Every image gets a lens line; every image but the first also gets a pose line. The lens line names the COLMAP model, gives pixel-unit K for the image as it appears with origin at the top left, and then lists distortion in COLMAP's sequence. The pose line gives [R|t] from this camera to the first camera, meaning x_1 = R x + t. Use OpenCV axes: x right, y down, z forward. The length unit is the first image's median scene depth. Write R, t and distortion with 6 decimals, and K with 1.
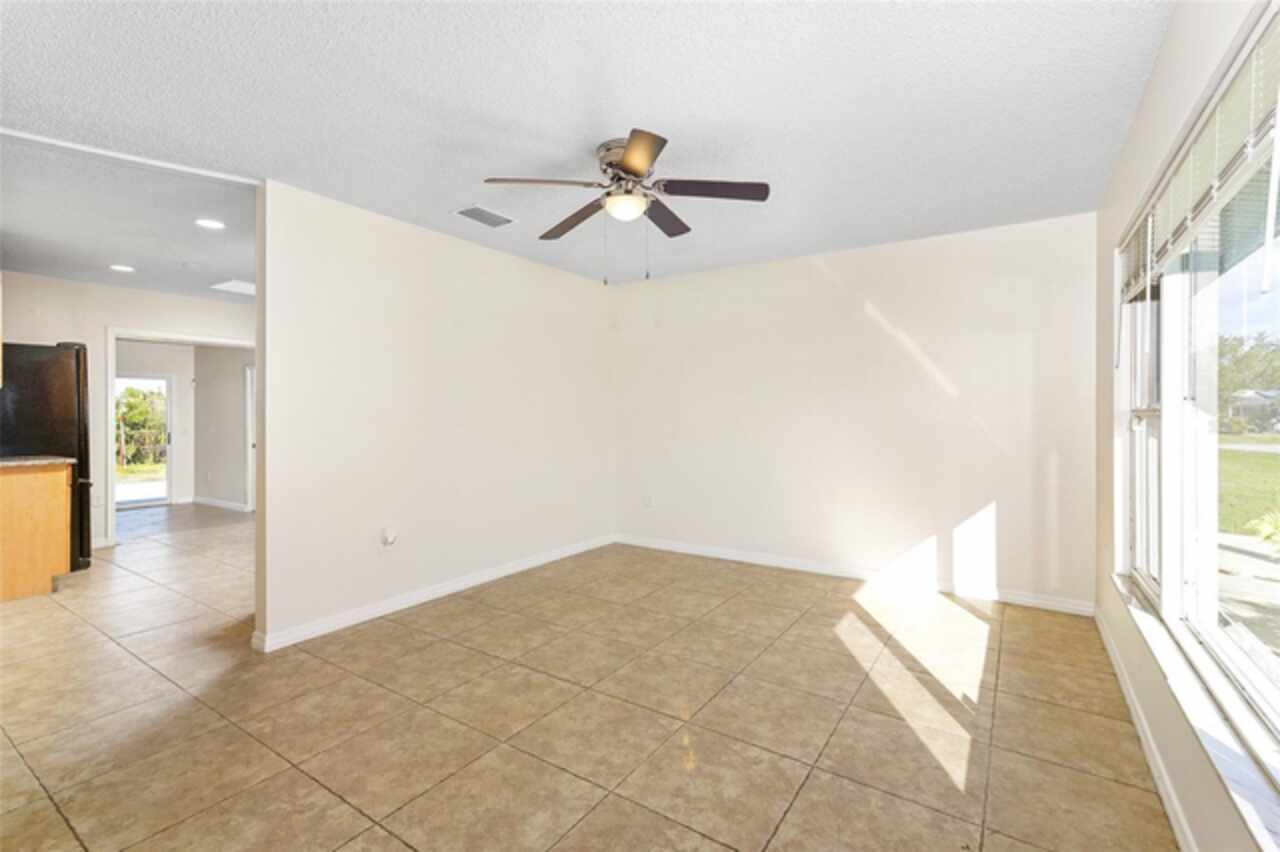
lens RADIAL K [[573.4, 0, 639.7], [0, 573.4, 416.3], [0, 0, 1]] dist [-0.002441, 0.000575]
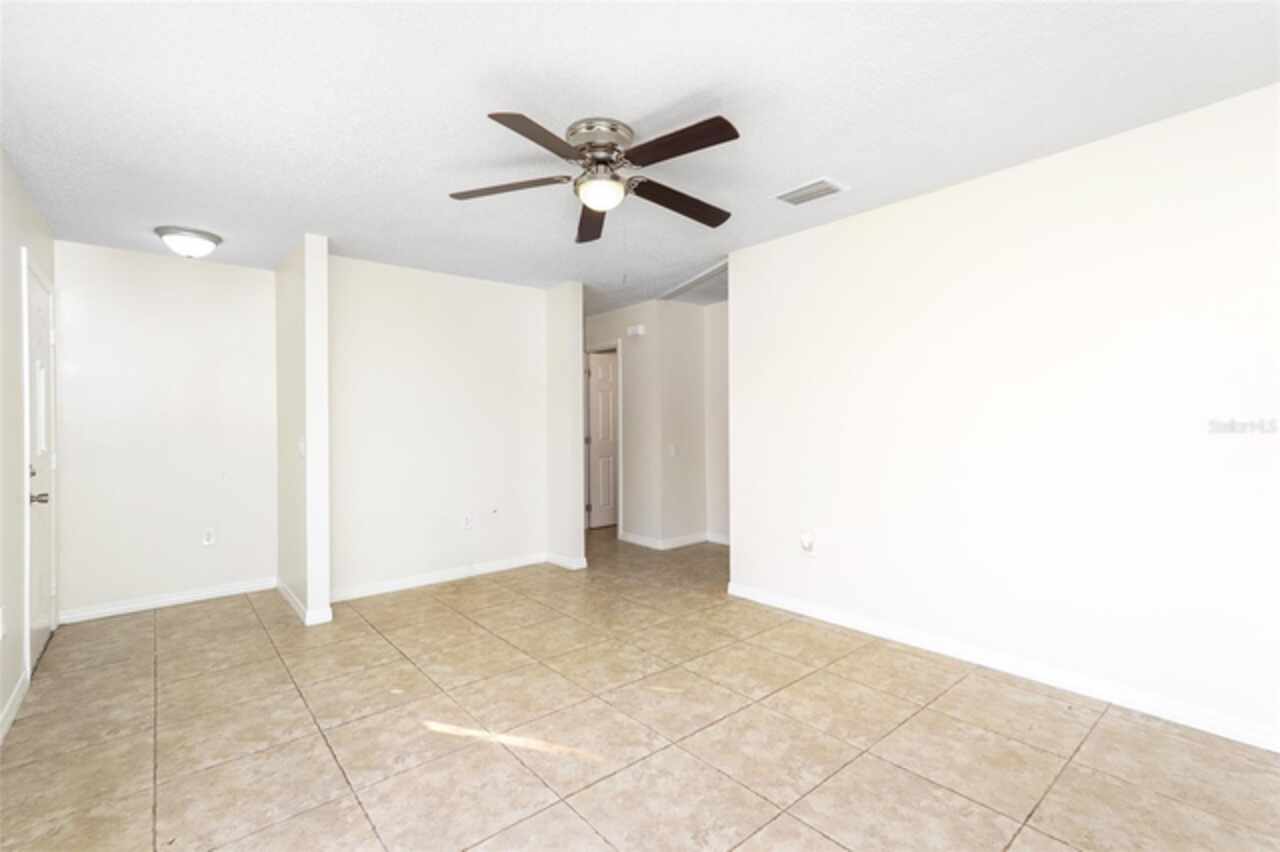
lens RADIAL K [[573.4, 0, 639.7], [0, 573.4, 416.3], [0, 0, 1]] dist [-0.002441, 0.000575]
pose [[-0.277986, -0.008220, -0.960550, 0.829342], [0.004562, 0.999941, -0.009877, -0.006385], [0.960574, -0.007128, -0.277932, 1.307923]]
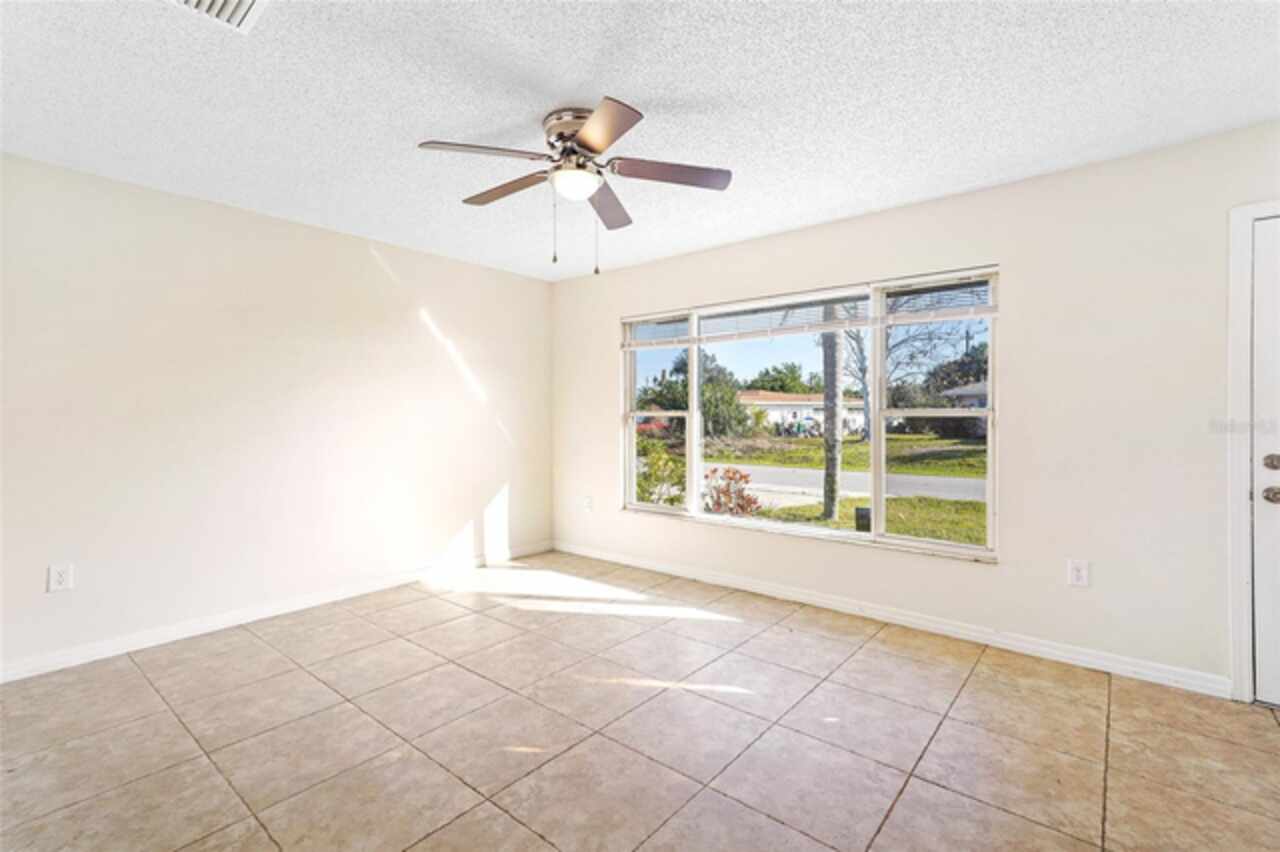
lens RADIAL K [[573.4, 0, 639.7], [0, 573.4, 416.3], [0, 0, 1]] dist [-0.002441, 0.000575]
pose [[0.105953, -0.004218, 0.994362, -0.910631], [0.008386, 0.999959, 0.003349, -0.005871], [-0.994336, 0.007984, 0.105984, 0.808976]]
